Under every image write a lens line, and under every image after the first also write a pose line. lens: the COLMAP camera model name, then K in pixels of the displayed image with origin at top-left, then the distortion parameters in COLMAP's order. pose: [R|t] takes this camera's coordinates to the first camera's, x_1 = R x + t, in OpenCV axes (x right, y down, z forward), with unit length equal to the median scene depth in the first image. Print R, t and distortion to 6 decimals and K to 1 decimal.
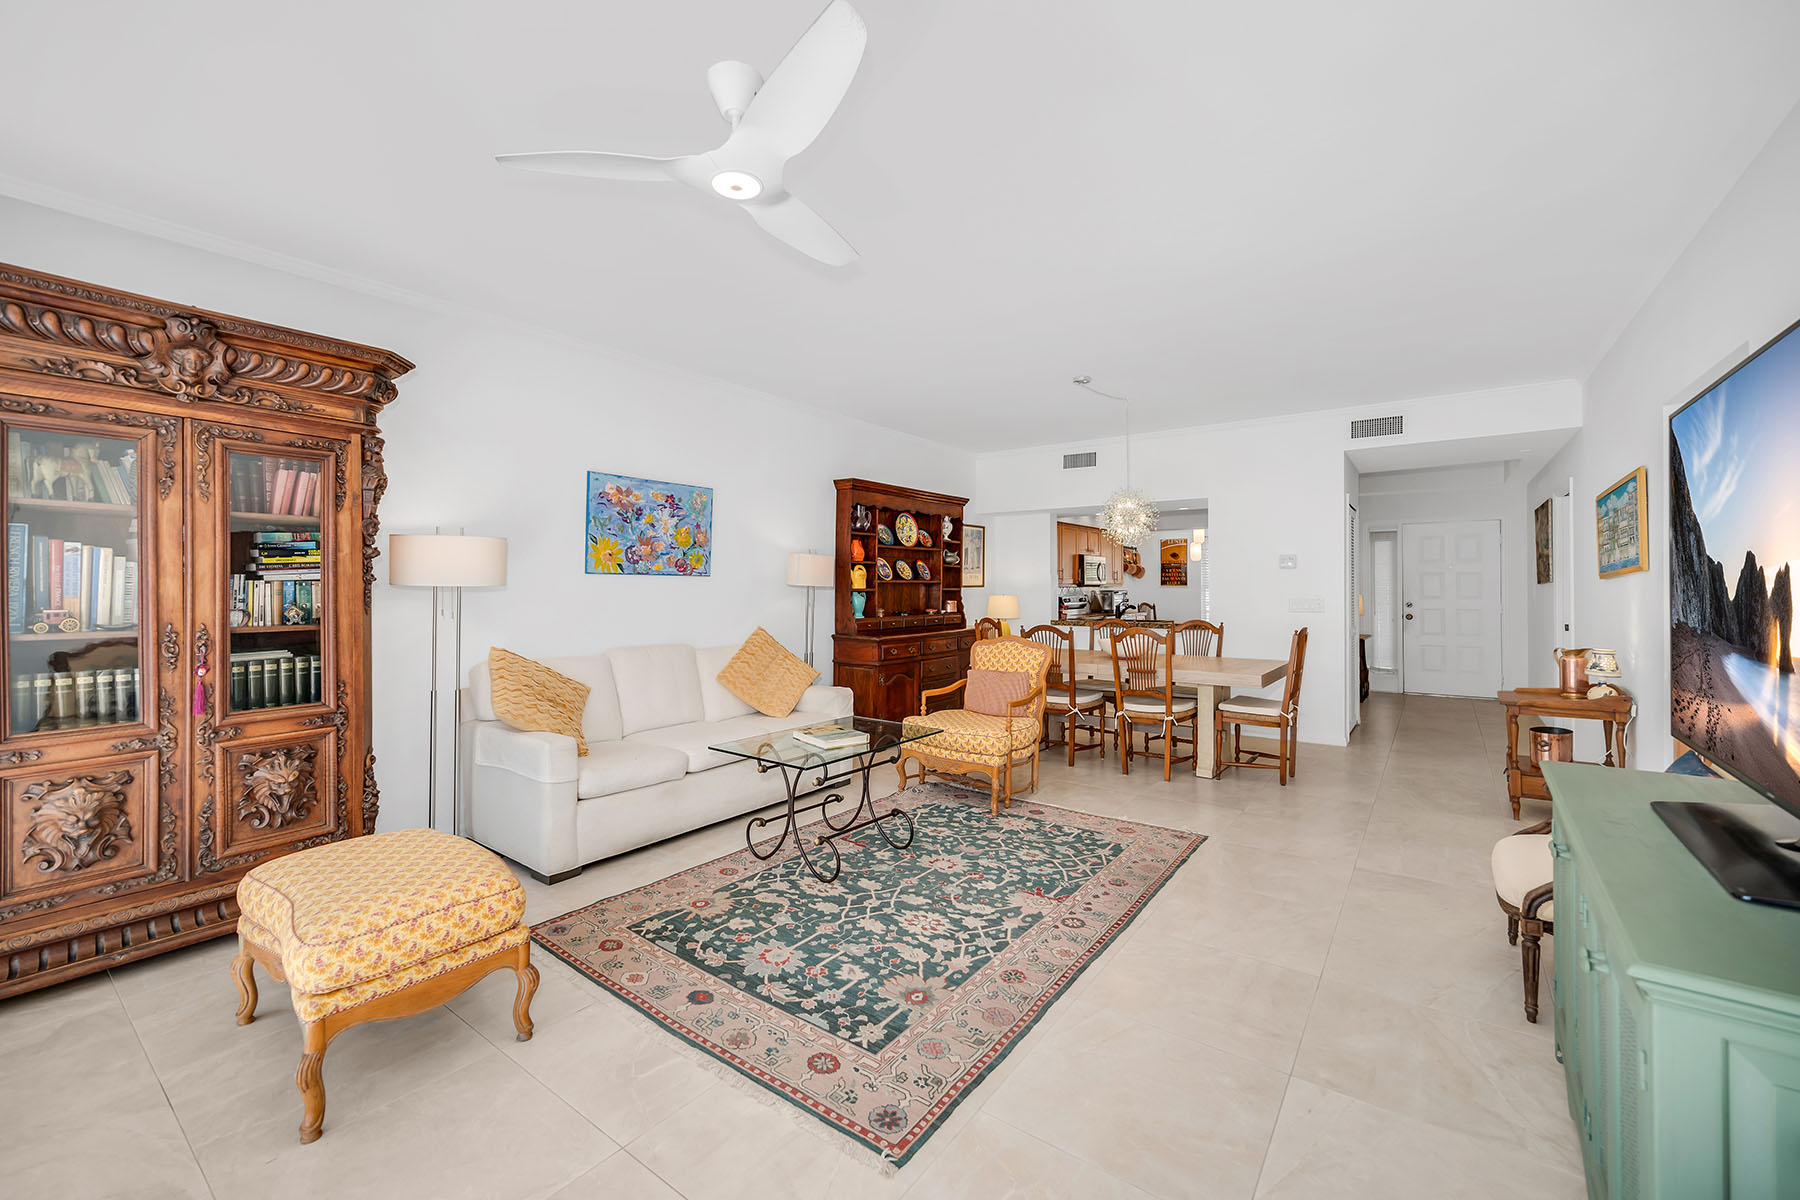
lens RADIAL K [[734.1, 0, 887.8], [0, 734.1, 586.9], [0, 0, 1]] dist [-0.007310, -0.000213]
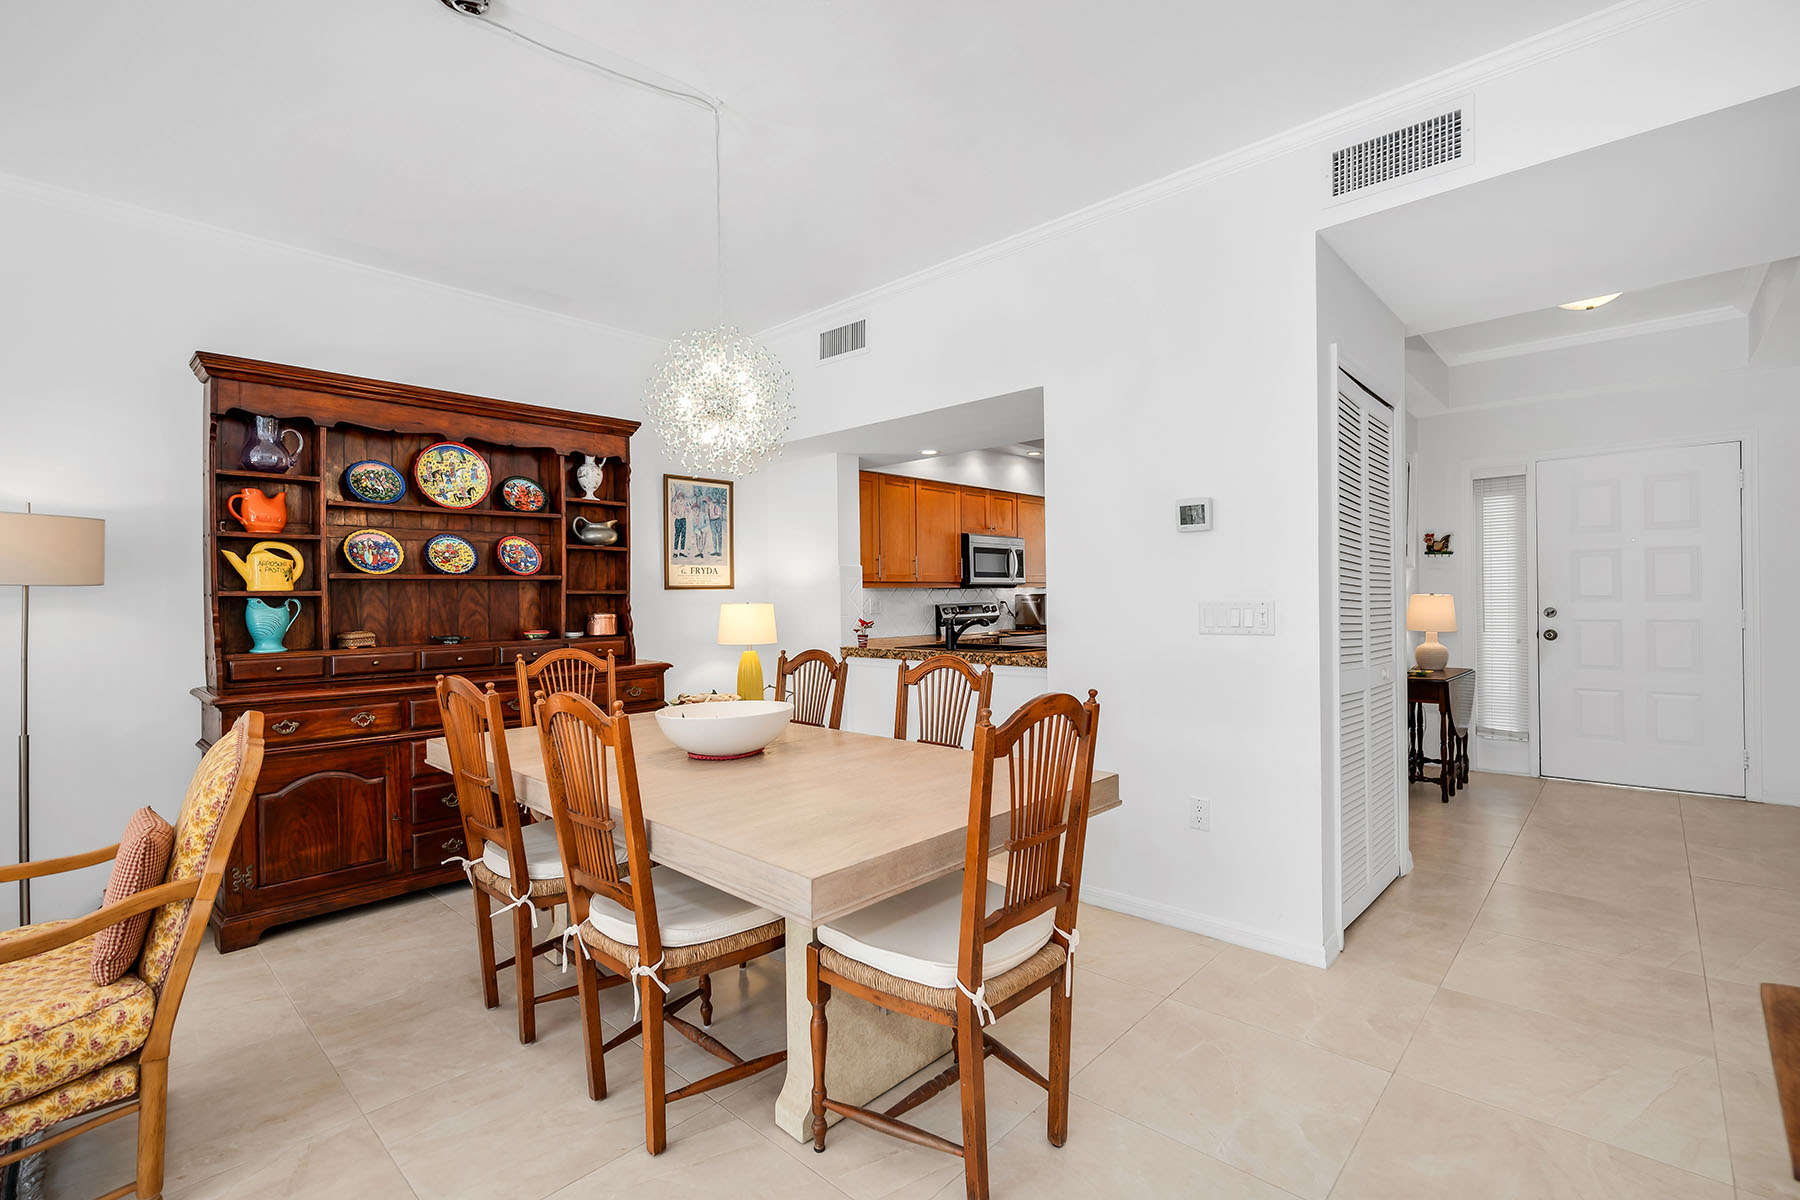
lens RADIAL K [[801.4, 0, 907.8], [0, 801.4, 603.5], [0, 0, 1]] dist [0.004261, -0.001452]
pose [[0.995312, -0.012332, -0.095932, 0.597068], [0.012917, 0.999902, 0.005481, 0.017956], [0.095854, -0.006694, 0.995373, 0.731935]]
